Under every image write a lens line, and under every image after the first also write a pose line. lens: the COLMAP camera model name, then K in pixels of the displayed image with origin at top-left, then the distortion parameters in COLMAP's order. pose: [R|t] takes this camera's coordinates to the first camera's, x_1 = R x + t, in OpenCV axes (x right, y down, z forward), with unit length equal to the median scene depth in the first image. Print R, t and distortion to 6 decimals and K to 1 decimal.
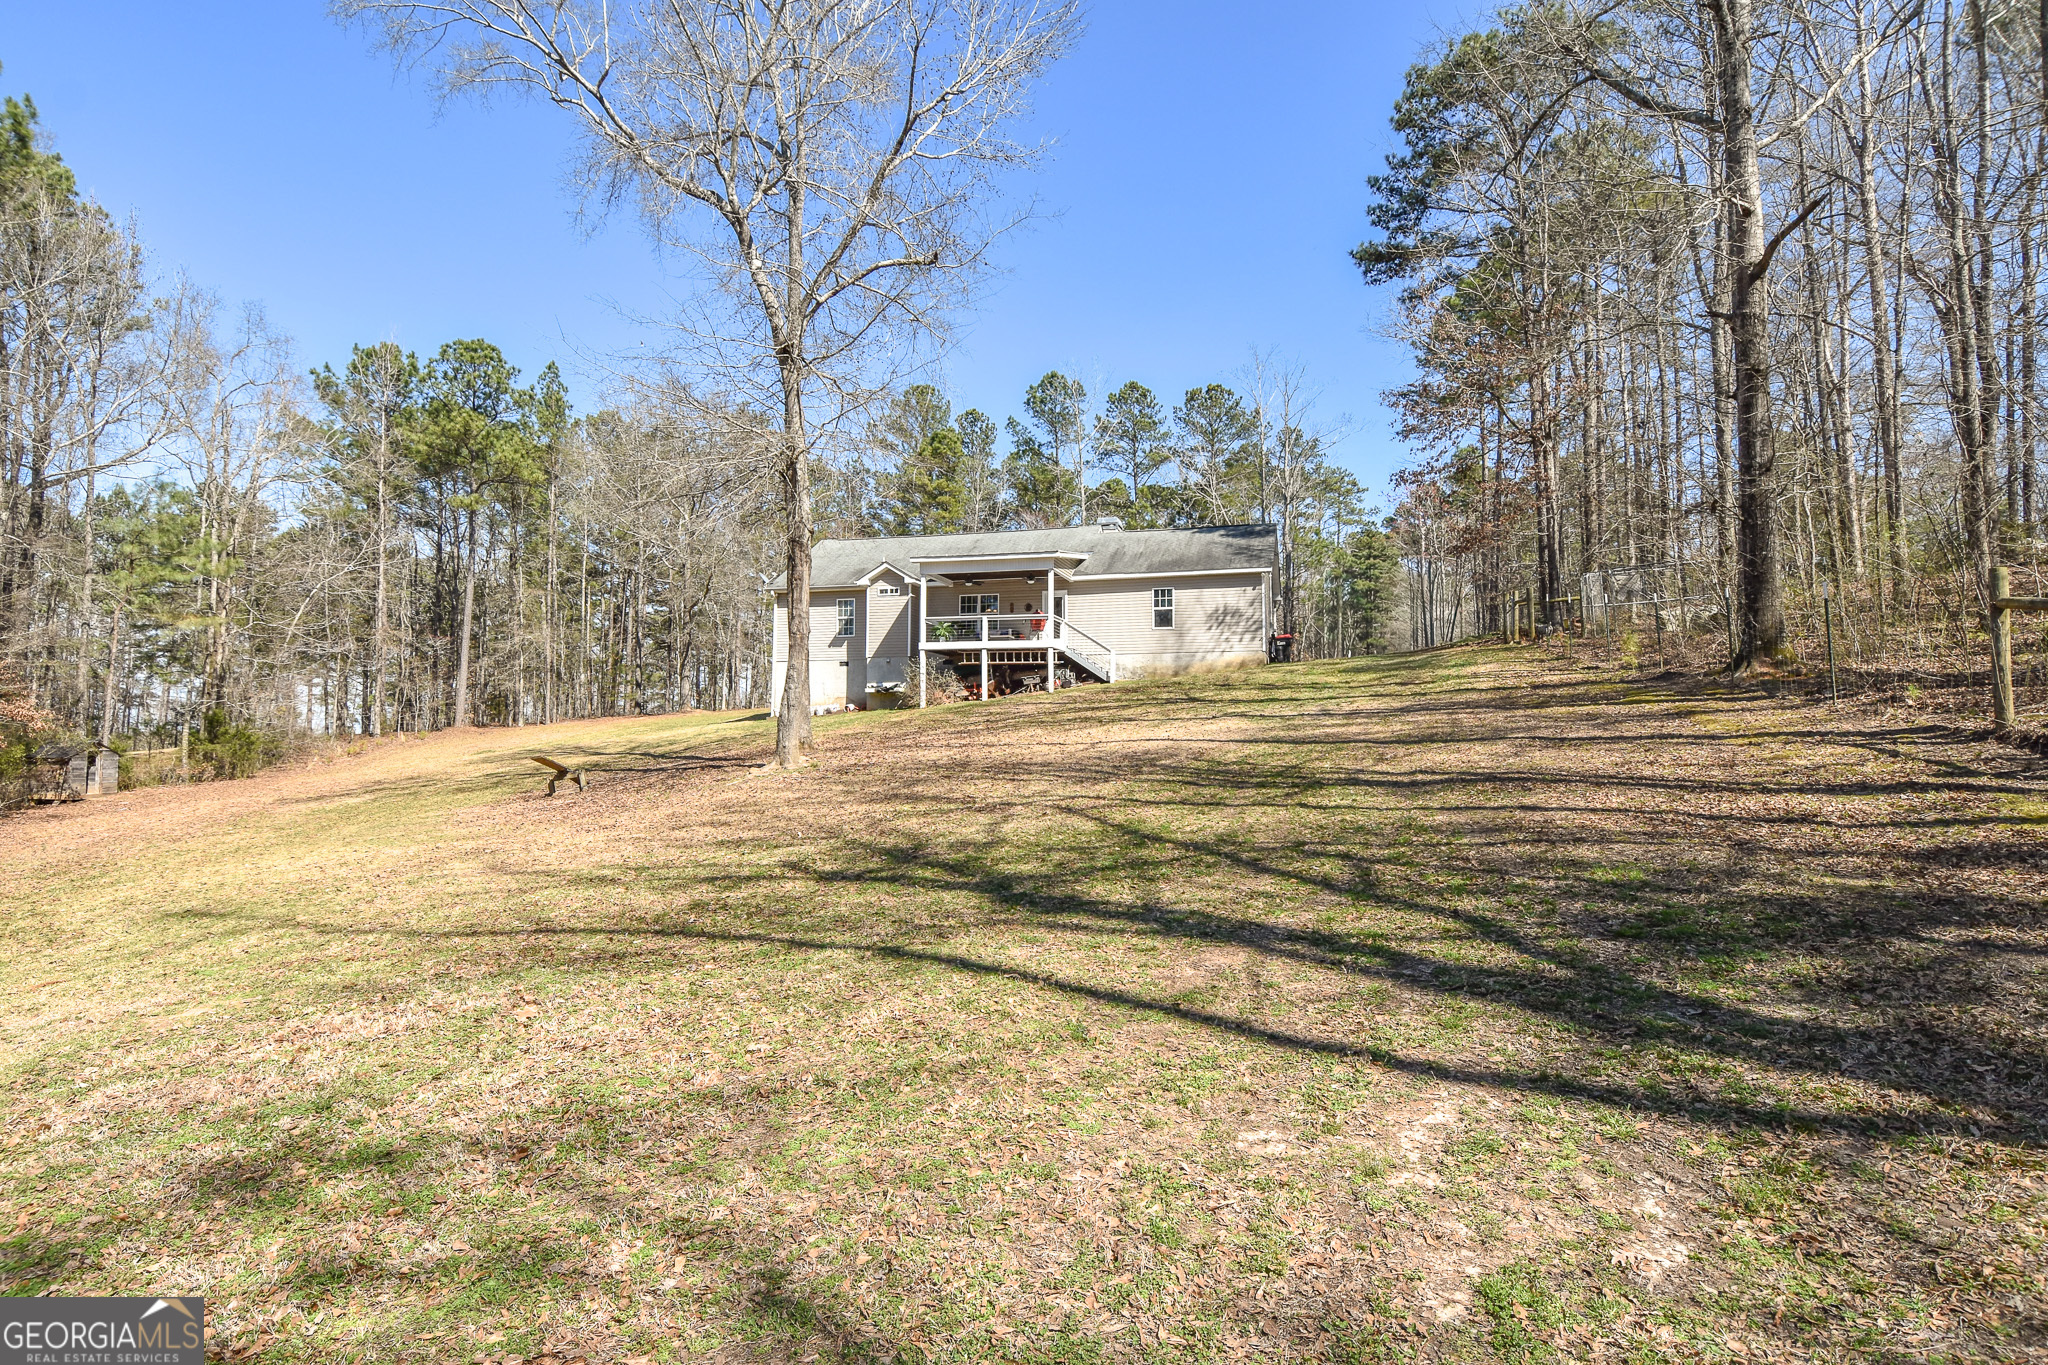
lens RADIAL K [[1093.6, 0, 1024.5], [0, 1093.6, 685.9], [0, 0, 1]] dist [0.021225, -0.023233]
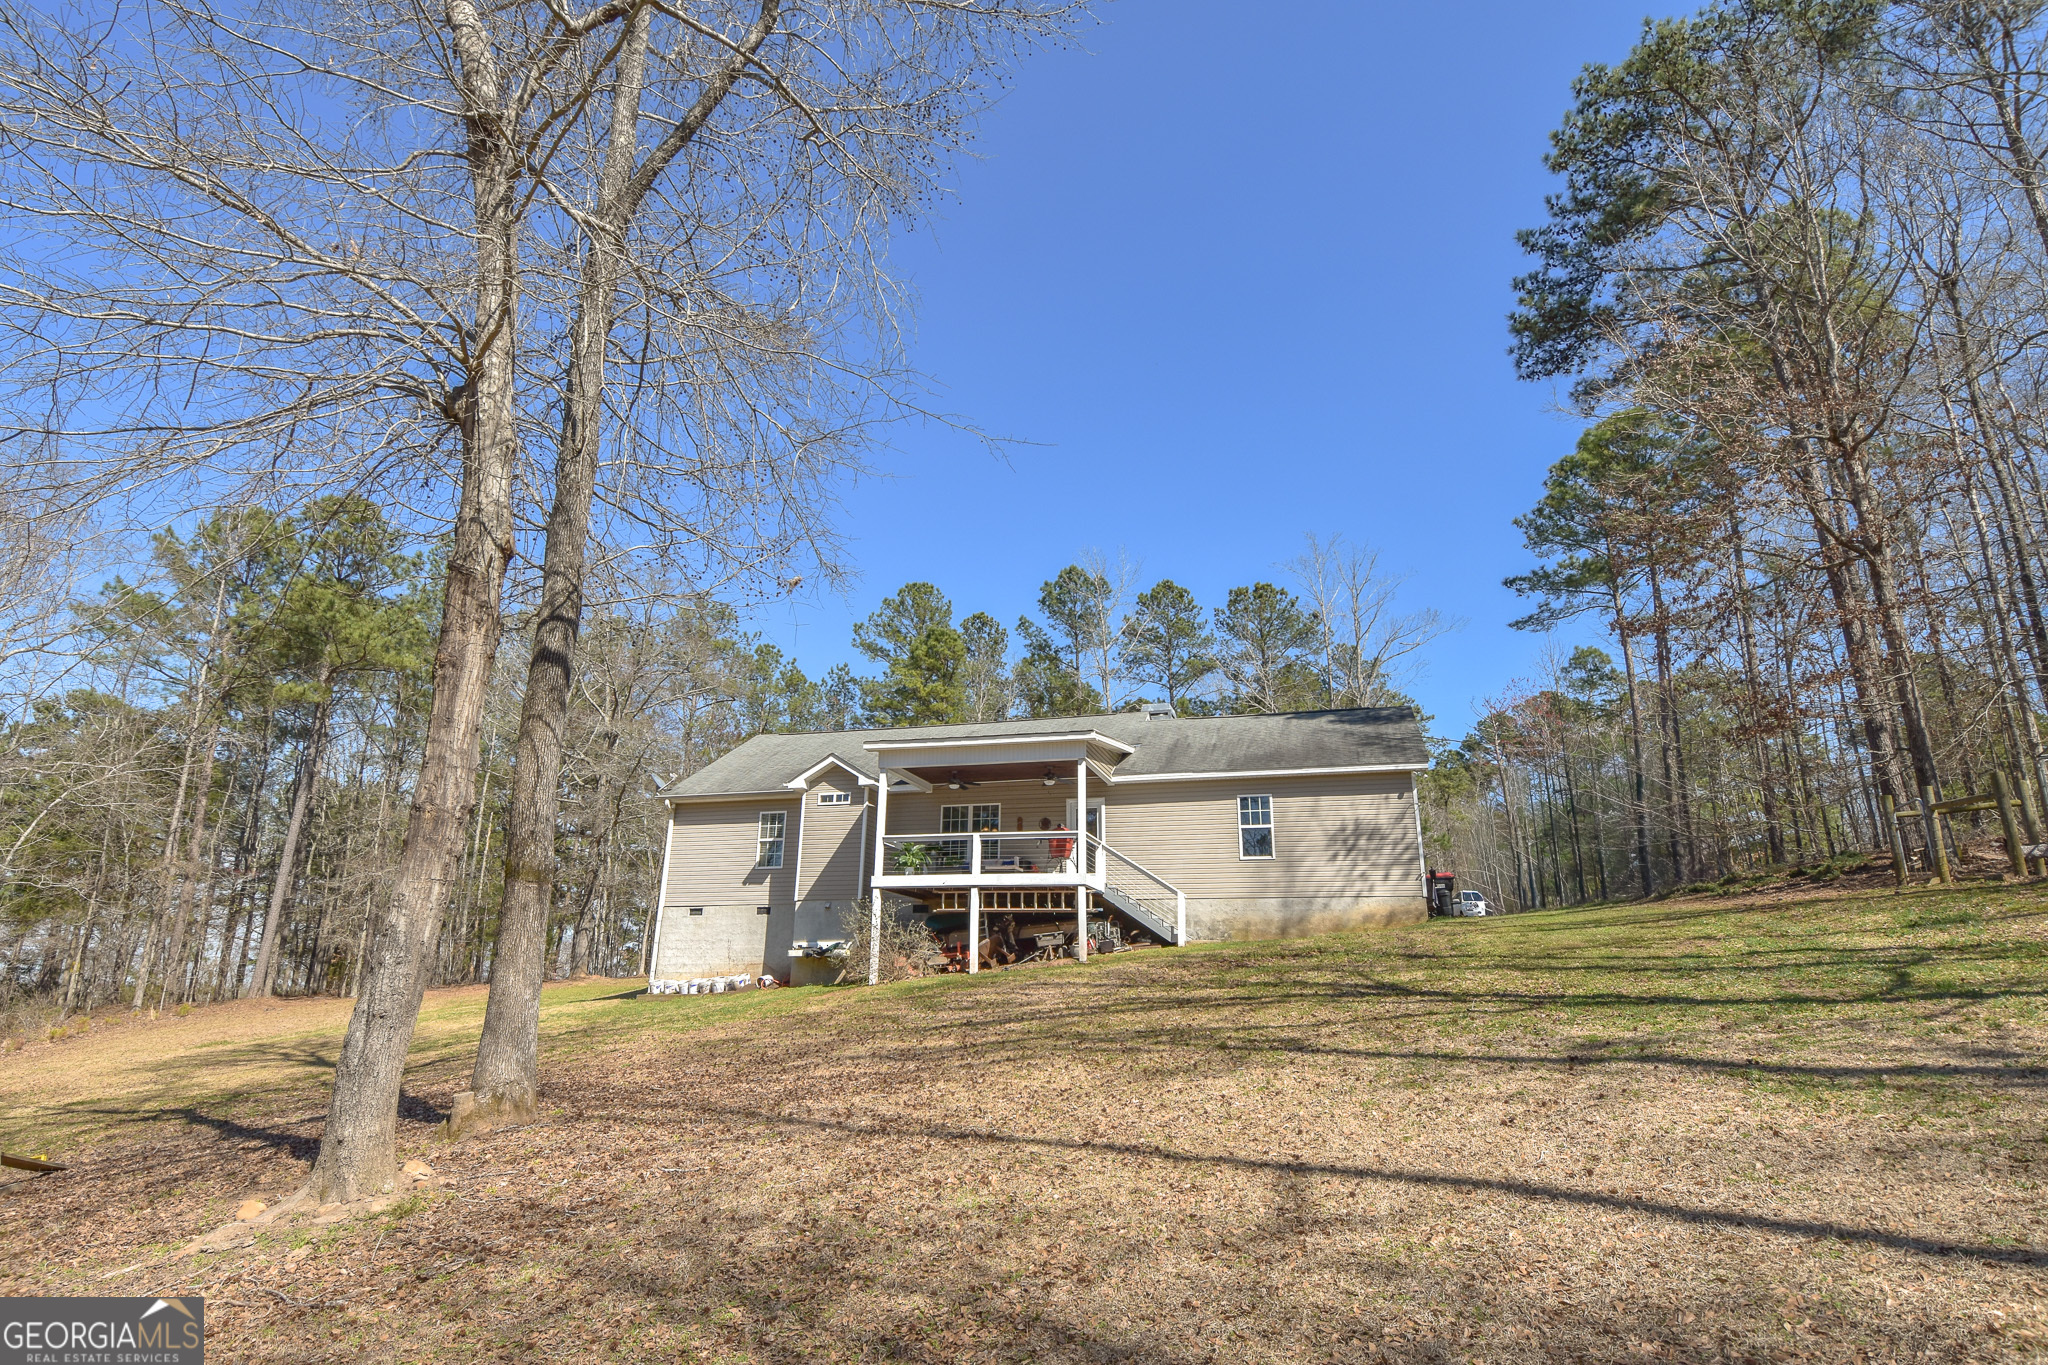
lens RADIAL K [[1093.6, 0, 1027.8], [0, 1093.6, 679.1], [0, 0, 1]] dist [0.021225, -0.023233]
pose [[0.999930, 0.008129, -0.008552, -0.002133], [-0.009911, 0.971936, -0.235037, -0.002545], [0.006401, 0.235105, 0.971949, 0.348189]]
